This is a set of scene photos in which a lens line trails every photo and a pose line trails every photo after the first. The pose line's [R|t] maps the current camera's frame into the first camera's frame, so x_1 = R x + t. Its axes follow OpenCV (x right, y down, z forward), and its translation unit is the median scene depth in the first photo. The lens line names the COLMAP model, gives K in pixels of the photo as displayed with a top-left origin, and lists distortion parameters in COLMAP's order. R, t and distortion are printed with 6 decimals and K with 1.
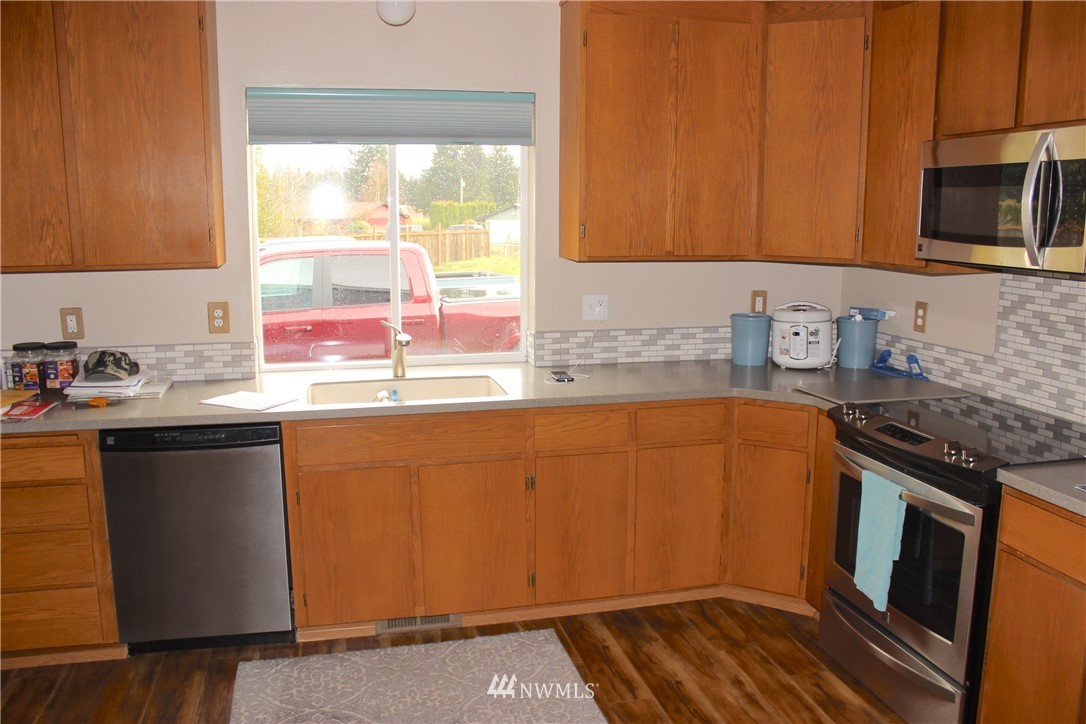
lens RADIAL K [[898.9, 0, 545.7], [0, 898.9, 373.4], [0, 0, 1]] dist [-0.162983, 0.142823]
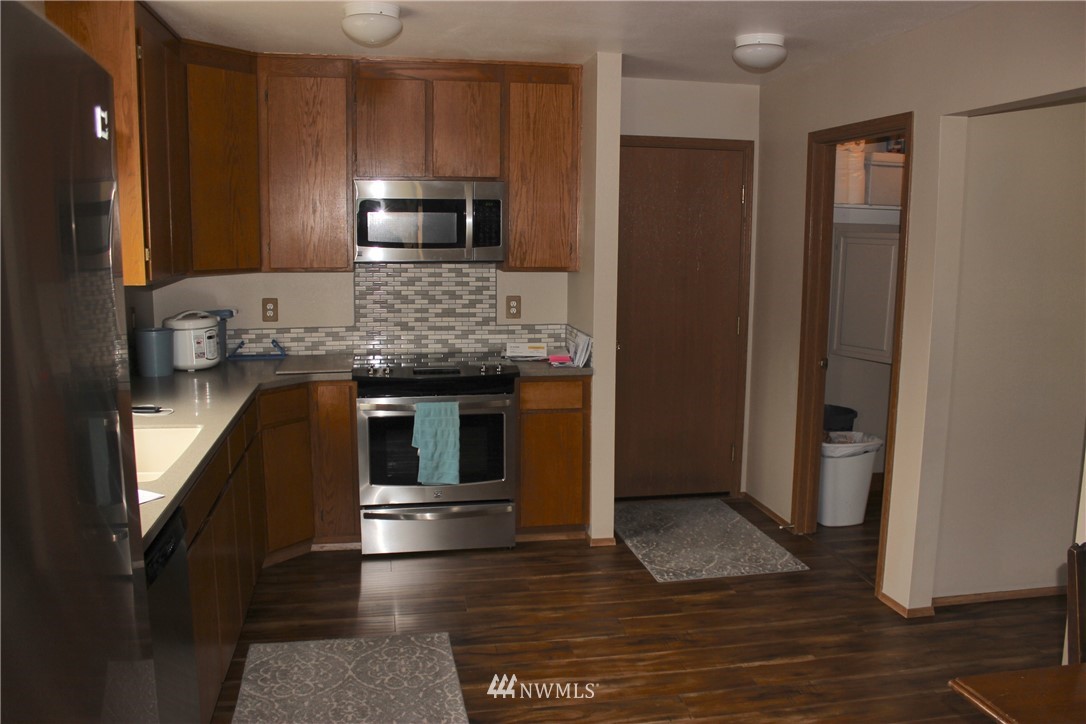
lens RADIAL K [[898.9, 0, 545.7], [0, 898.9, 373.4], [0, 0, 1]] dist [-0.162983, 0.142823]
pose [[0.054130, -0.158705, 0.985841, -0.921893], [0.172538, 0.973925, 0.147313, -0.102967], [-0.983514, 0.162121, 0.080101, 0.550701]]
